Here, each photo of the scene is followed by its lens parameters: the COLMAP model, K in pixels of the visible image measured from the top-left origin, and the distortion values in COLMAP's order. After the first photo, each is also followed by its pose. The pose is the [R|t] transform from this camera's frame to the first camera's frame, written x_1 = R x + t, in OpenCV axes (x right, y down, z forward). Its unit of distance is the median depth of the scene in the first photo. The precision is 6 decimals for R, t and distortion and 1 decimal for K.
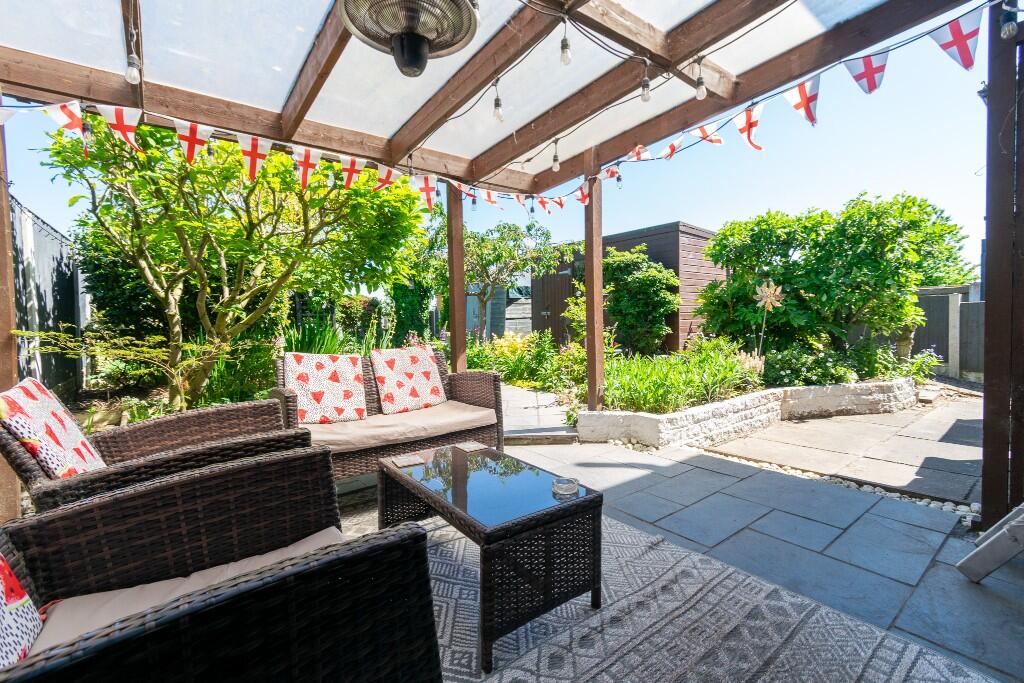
lens RADIAL K [[448.4, 0, 512.0], [0, 448.4, 339.3], [0, 0, 1]] dist [0.000816, 0.000417]
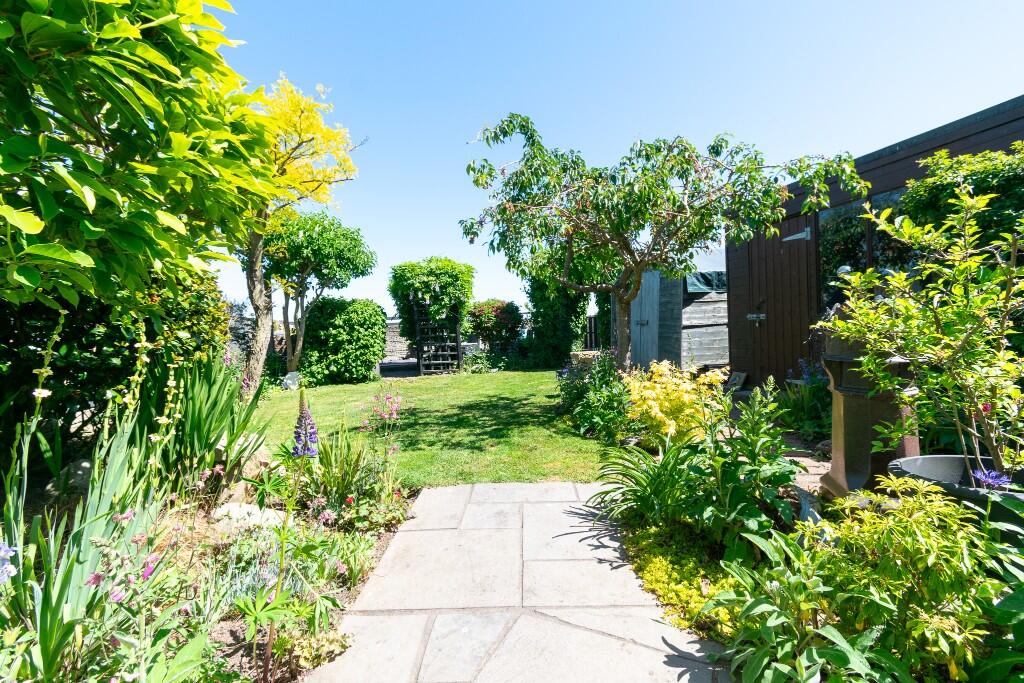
lens RADIAL K [[448.4, 0, 508.6], [0, 448.4, 338.3], [0, 0, 1]] dist [0.000816, 0.000417]
pose [[0.907994, -0.012700, -0.418790, 0.052016], [0.009213, 0.999904, -0.010347, -0.049670], [0.418882, 0.005537, 0.908024, 0.651102]]
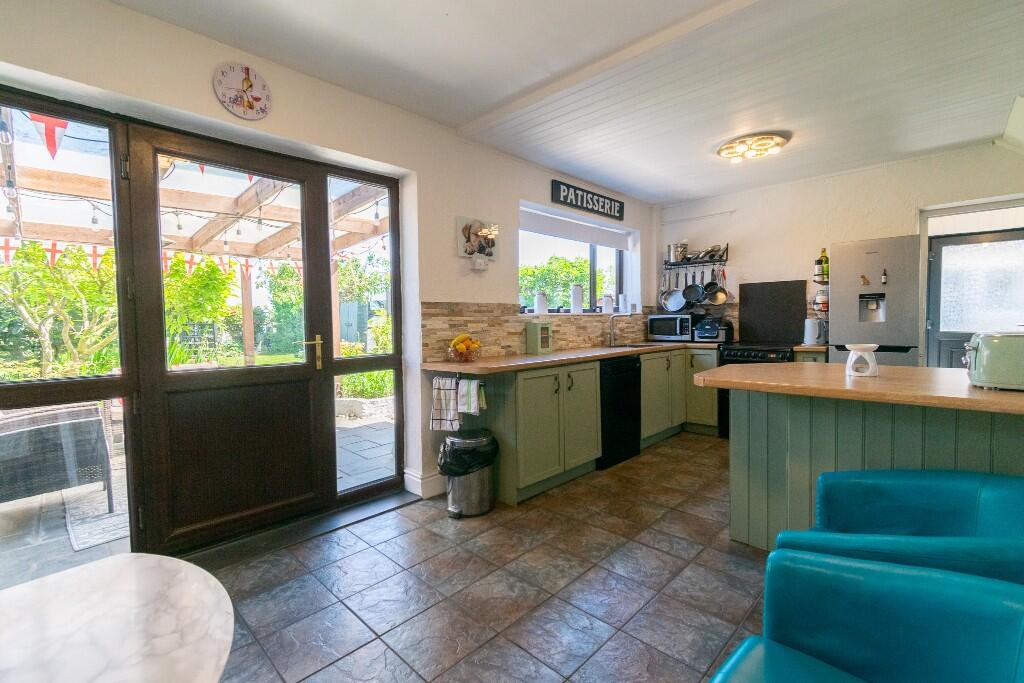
lens RADIAL K [[448.4, 0, 508.1], [0, 448.4, 341.0], [0, 0, 1]] dist [0.000816, 0.000417]
pose [[0.989499, -0.005799, 0.144426, 0.344761], [0.004345, 0.999937, 0.010383, -0.039600], [-0.144477, -0.009646, 0.989461, -0.435742]]
